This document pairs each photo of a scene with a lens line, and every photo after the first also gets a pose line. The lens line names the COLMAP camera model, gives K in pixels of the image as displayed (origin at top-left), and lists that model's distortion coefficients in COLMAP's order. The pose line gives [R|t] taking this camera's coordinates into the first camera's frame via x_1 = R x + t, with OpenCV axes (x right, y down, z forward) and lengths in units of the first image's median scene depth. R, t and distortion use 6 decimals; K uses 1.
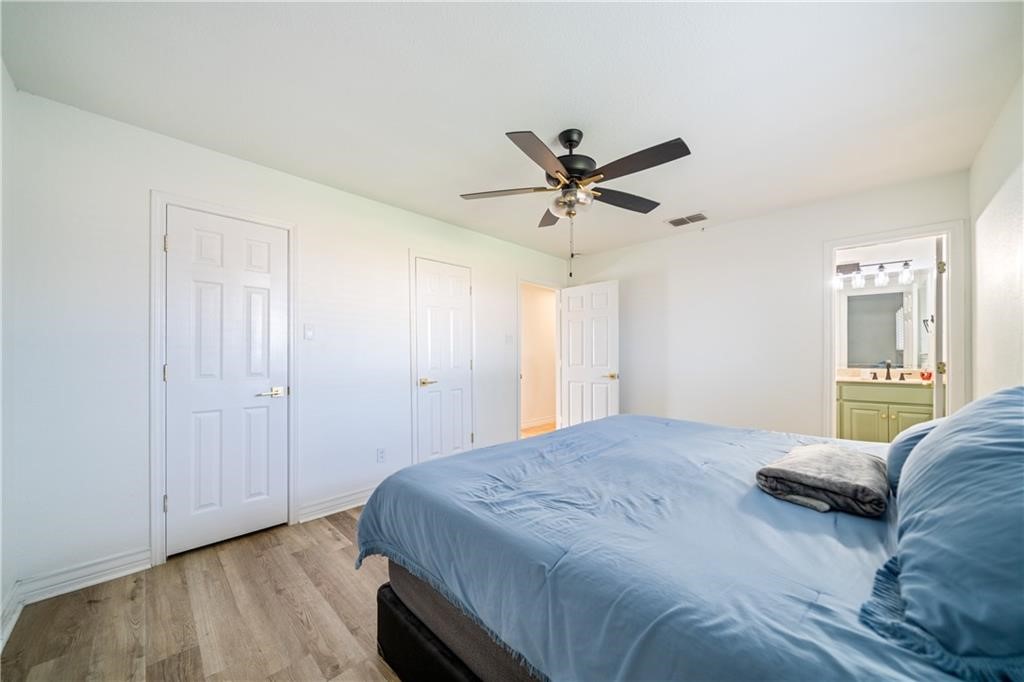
lens RADIAL K [[382.2, 0, 512.2], [0, 382.2, 345.0], [0, 0, 1]] dist [0.000703, -0.000516]
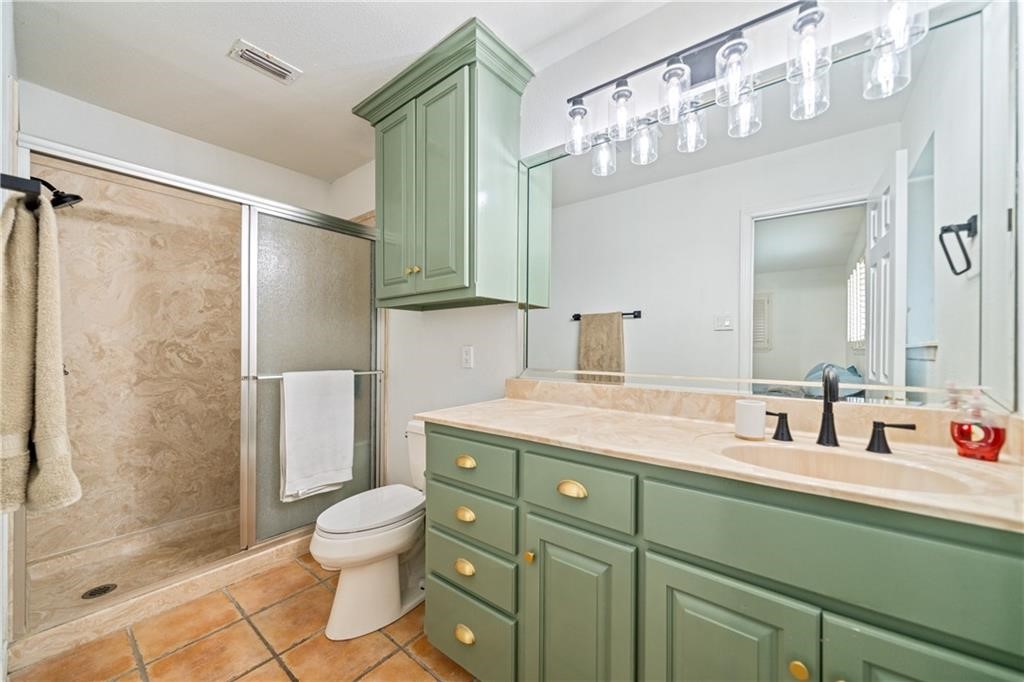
lens RADIAL K [[382.2, 0, 513.2], [0, 382.2, 346.5], [0, 0, 1]] dist [0.000703, -0.000516]
pose [[0.997048, 0.007169, 0.076449, 0.757122], [-0.007973, 0.999916, 0.010225, 0.022827], [-0.076370, -0.010804, 0.997021, 0.764817]]
